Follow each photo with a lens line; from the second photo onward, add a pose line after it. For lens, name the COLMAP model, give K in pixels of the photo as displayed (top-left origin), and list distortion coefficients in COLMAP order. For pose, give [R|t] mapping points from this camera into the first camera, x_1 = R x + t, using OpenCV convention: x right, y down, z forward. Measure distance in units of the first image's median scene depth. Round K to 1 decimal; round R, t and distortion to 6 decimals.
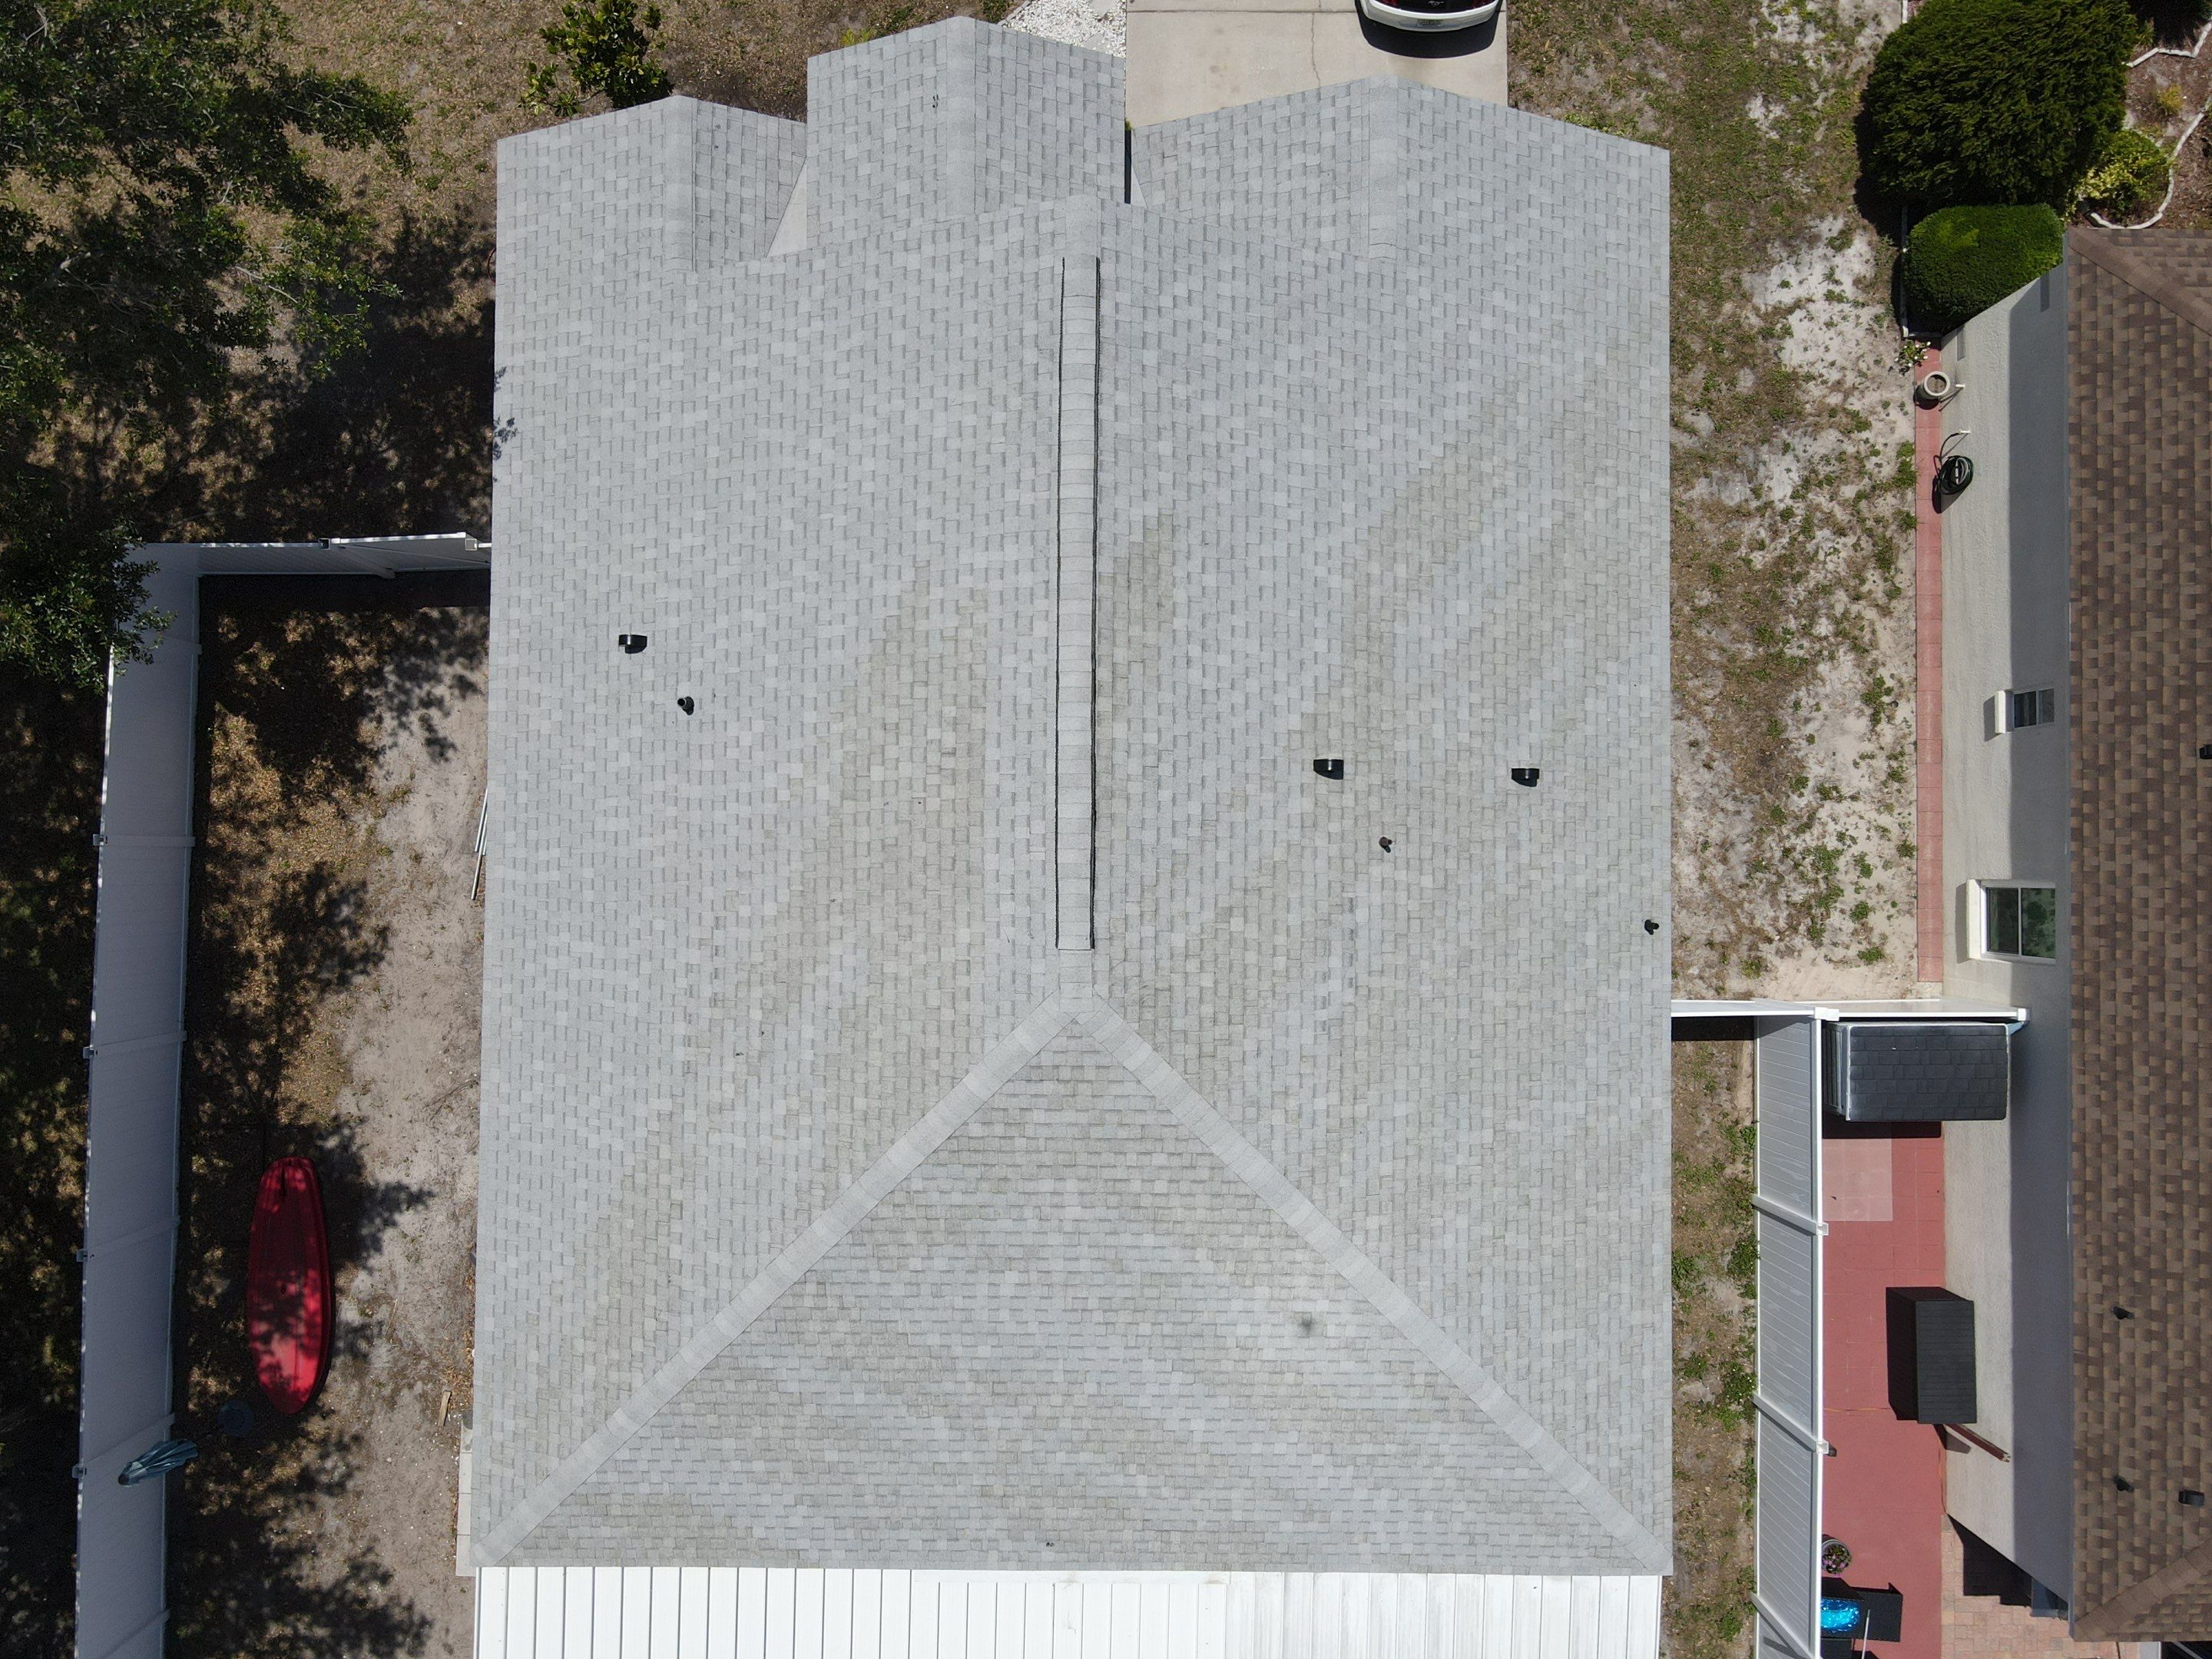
lens RADIAL K [[1616.8, 0, 1089.3], [0, 1616.8, 798.0], [0, 0, 1]] dist [0.011871, 0.001834]
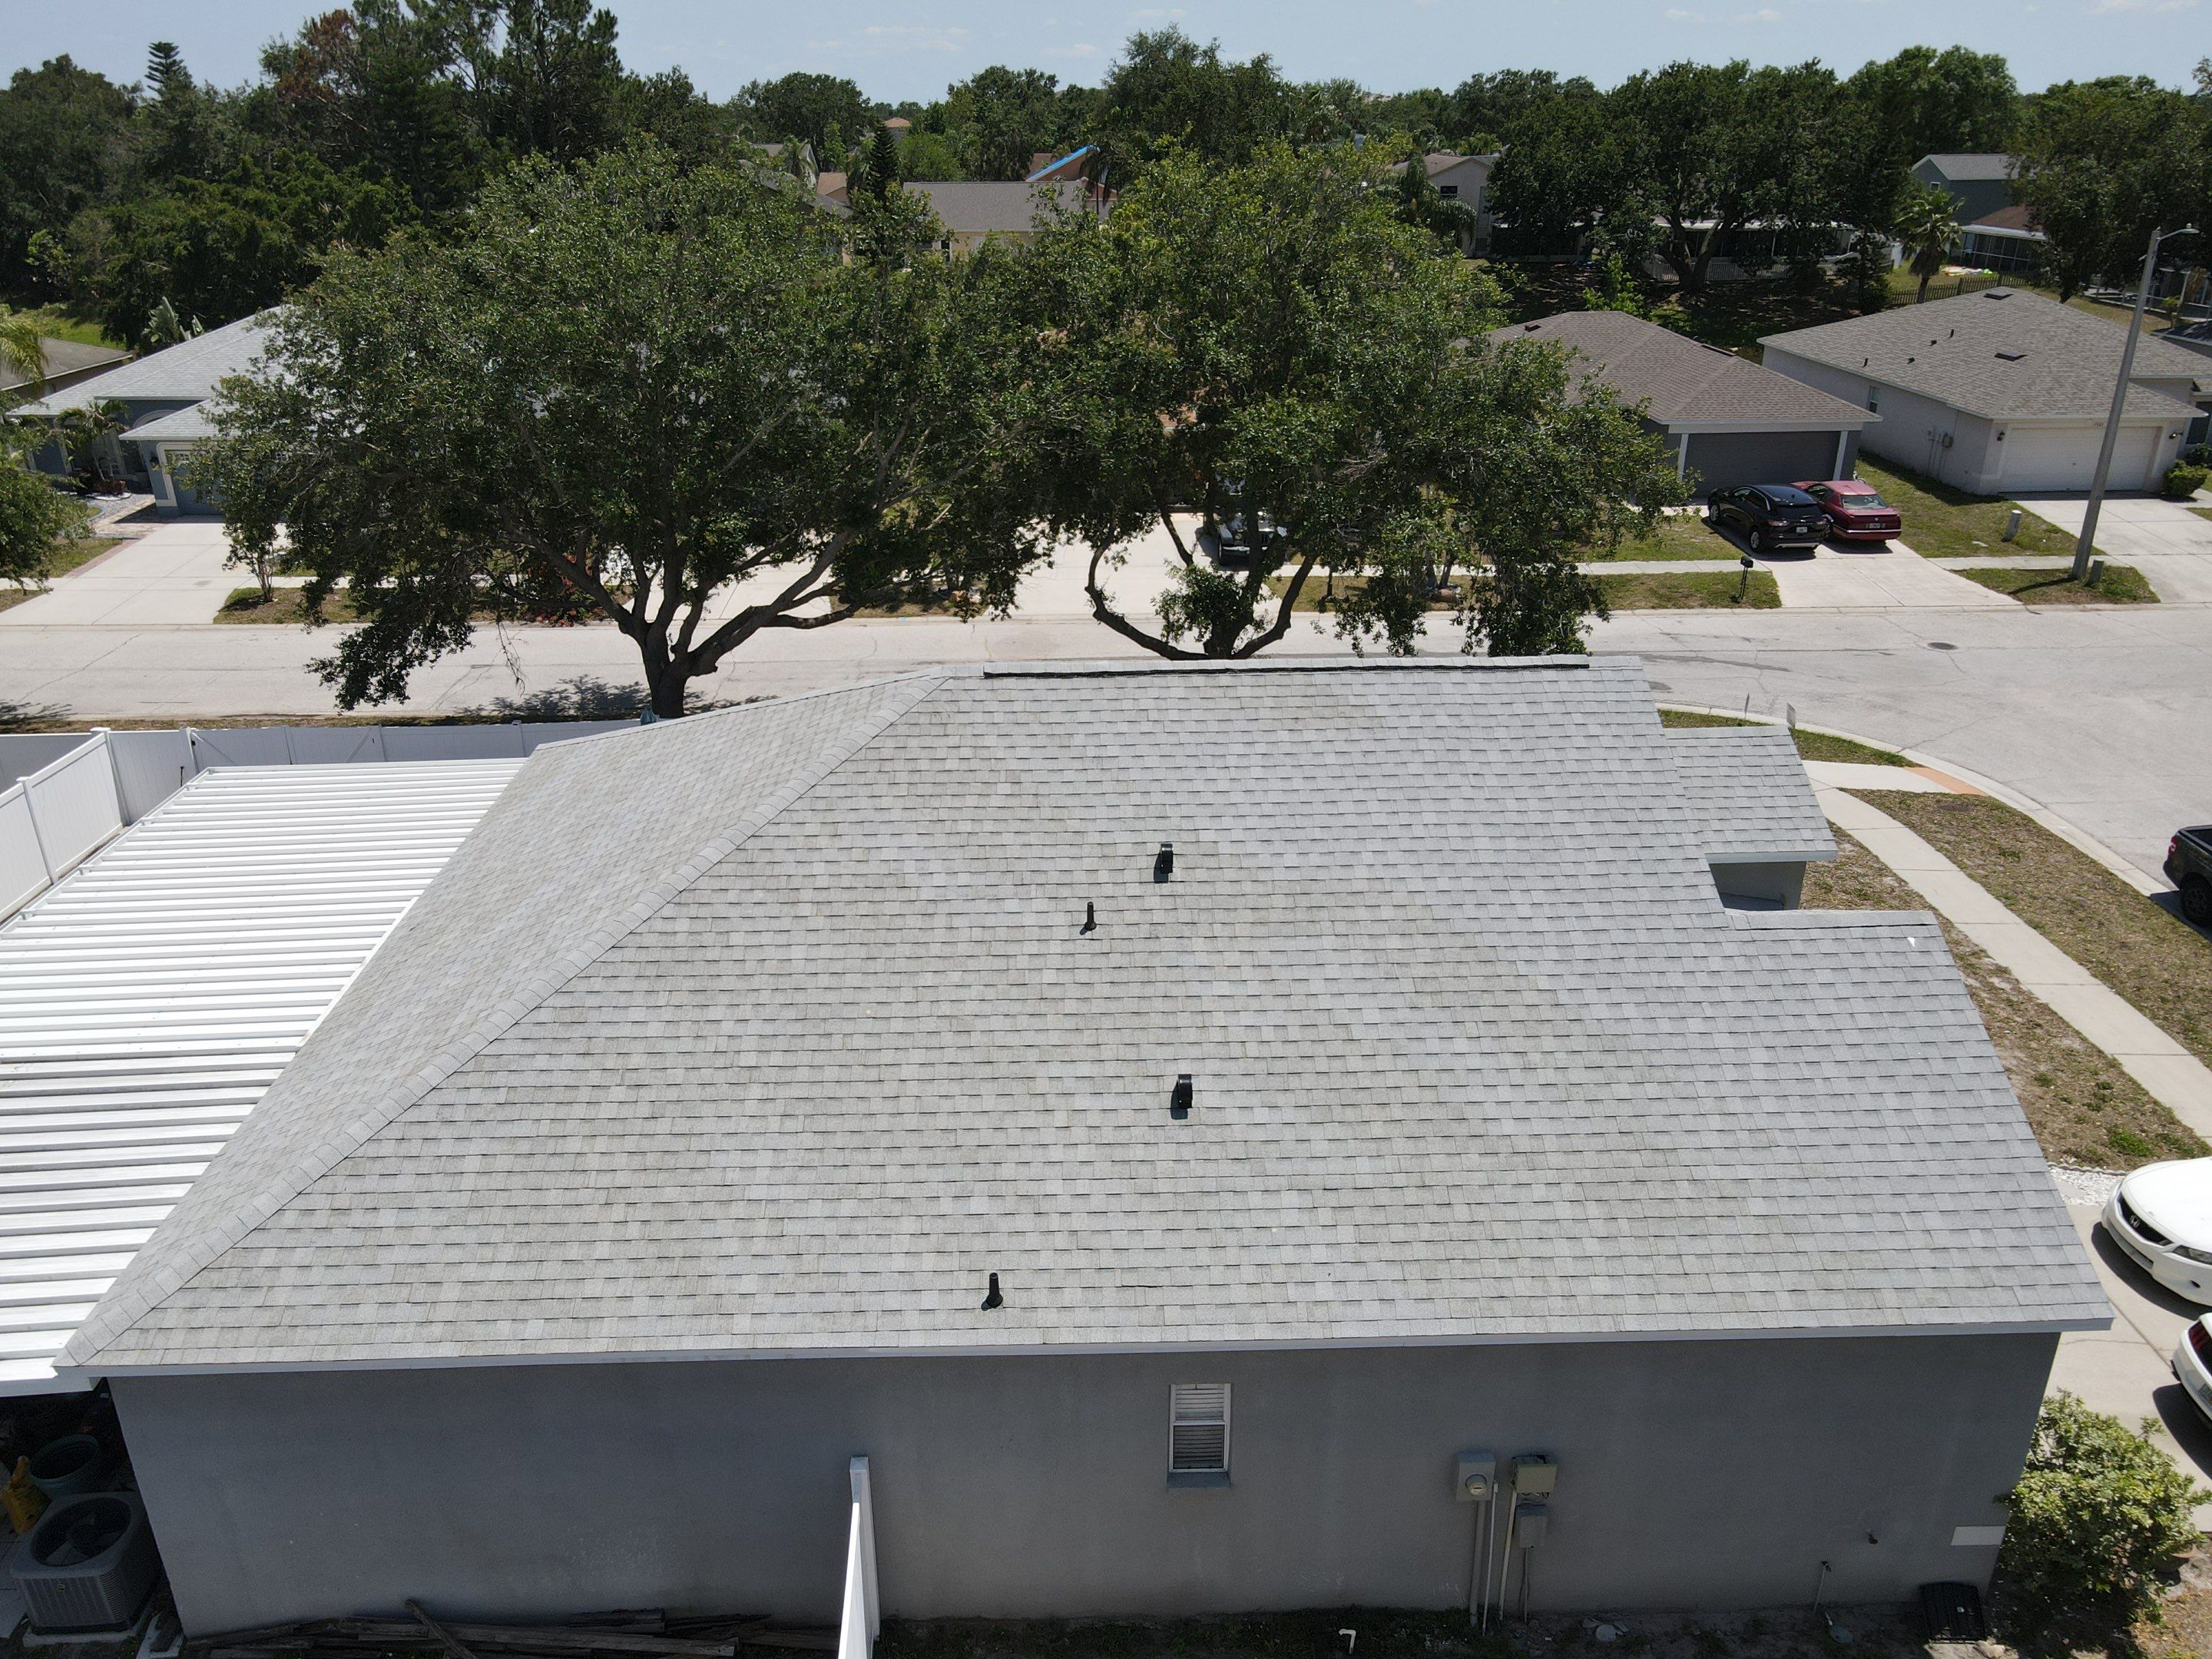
lens RADIAL K [[1616.8, 0, 1074.0], [0, 1616.8, 827.8], [0, 0, 1]] dist [0.011871, 0.001834]
pose [[0.034540, 0.400790, -0.915519, 0.949275], [-0.998560, 0.051455, -0.015147, 0.045743], [0.041038, 0.914724, 0.401990, 0.550577]]
